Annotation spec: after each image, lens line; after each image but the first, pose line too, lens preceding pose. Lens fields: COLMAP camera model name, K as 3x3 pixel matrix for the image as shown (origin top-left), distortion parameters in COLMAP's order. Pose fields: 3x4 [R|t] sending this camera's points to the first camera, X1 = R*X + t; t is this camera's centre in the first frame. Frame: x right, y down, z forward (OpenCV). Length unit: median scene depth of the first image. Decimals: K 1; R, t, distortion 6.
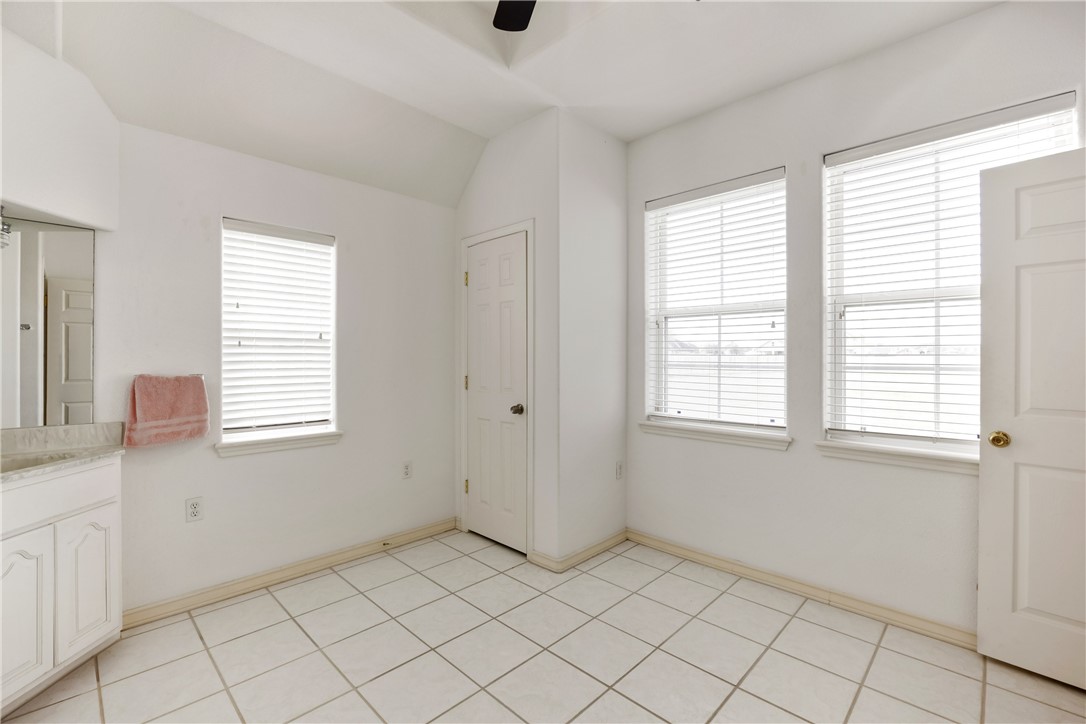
lens RADIAL K [[474.4, 0, 542.7], [0, 474.4, 352.8], [0, 0, 1]] dist [-0.018554, -0.000127]
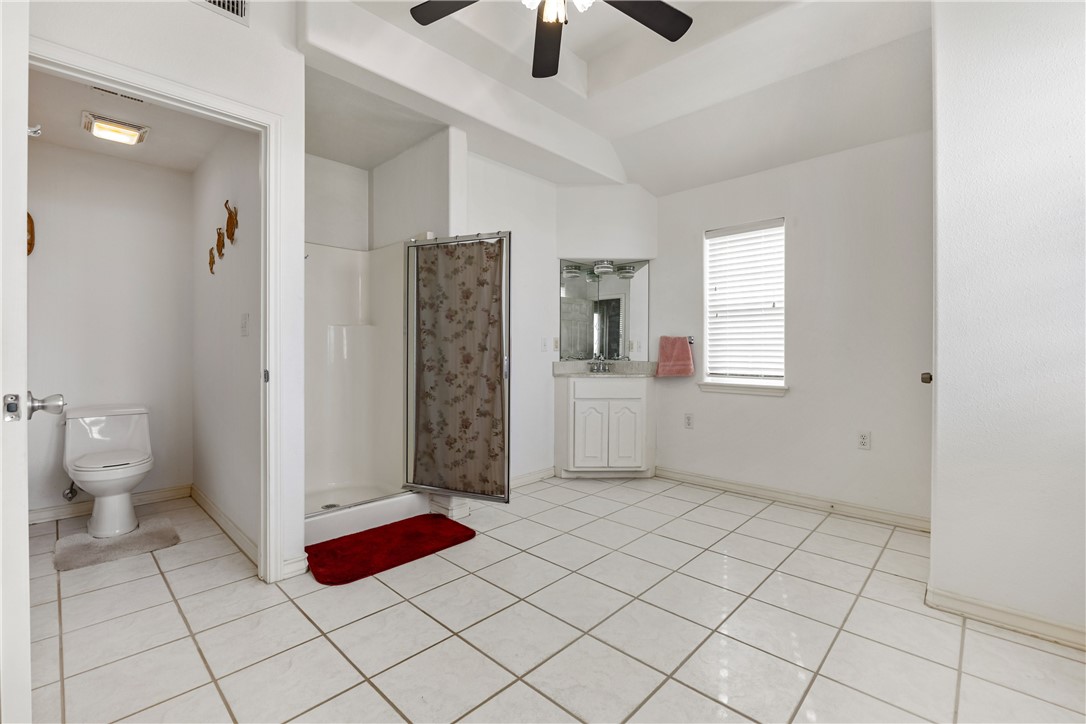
lens RADIAL K [[474.4, 0, 542.7], [0, 474.4, 352.8], [0, 0, 1]] dist [-0.018554, -0.000127]
pose [[0.013168, 0.005673, -0.999897, 0.734124], [0.005009, 0.999971, 0.005739, 0.077296], [0.999901, -0.005084, 0.013139, 0.413666]]
